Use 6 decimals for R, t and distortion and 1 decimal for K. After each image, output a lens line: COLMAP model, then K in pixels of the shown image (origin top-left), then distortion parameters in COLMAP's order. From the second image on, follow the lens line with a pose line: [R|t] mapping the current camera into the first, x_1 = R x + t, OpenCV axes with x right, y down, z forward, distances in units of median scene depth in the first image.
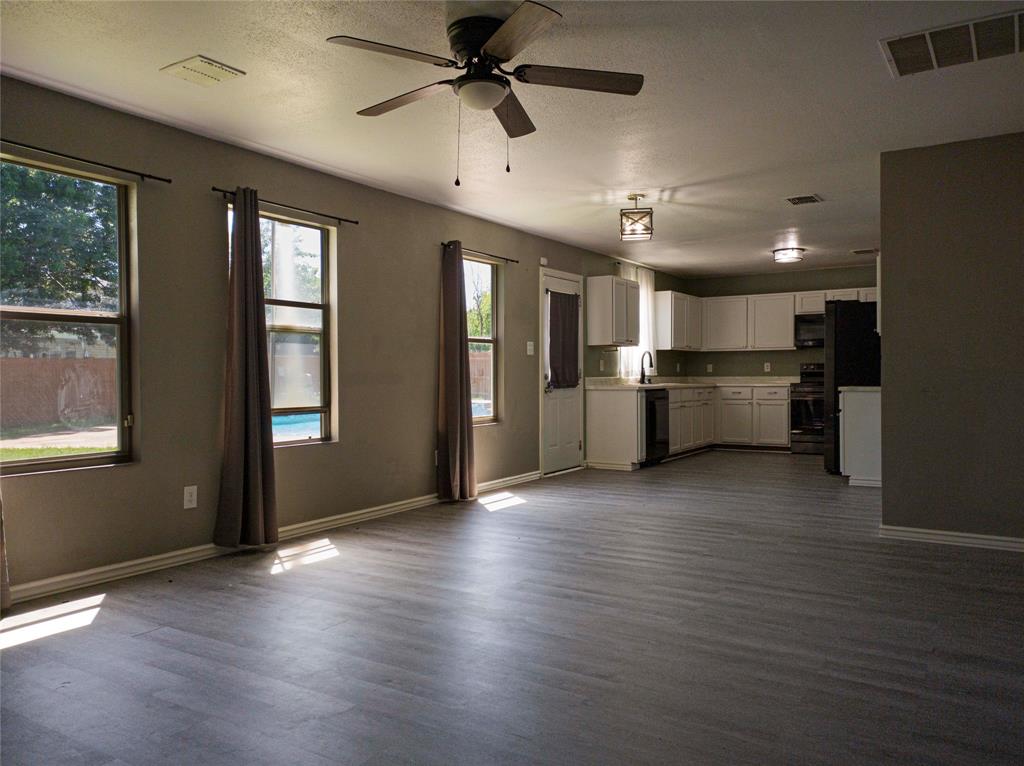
lens RADIAL K [[762.9, 0, 512.0], [0, 762.9, 383.0], [0, 0, 1]] dist [0.038923, -0.009921]
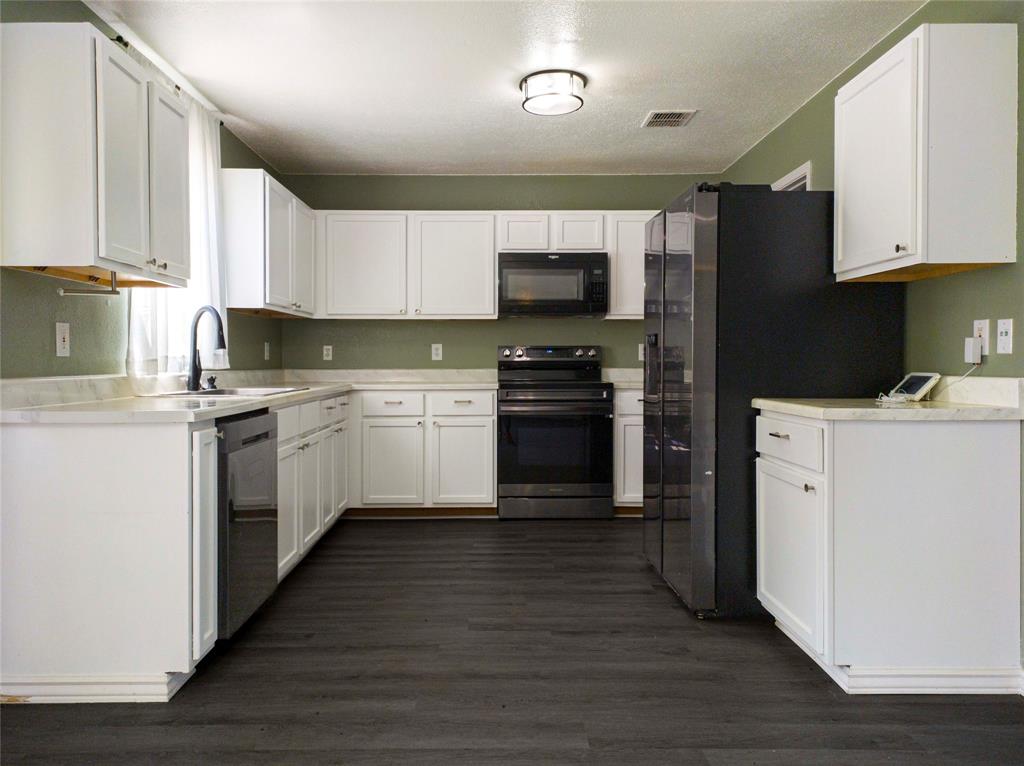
lens RADIAL K [[762.9, 0, 512.0], [0, 762.9, 383.0], [0, 0, 1]] dist [0.038923, -0.009921]
pose [[0.829032, -0.008333, 0.559139, 0.083718], [-0.003766, 0.999783, 0.020484, -0.010964], [-0.559188, -0.019087, 0.828821, 0.567703]]
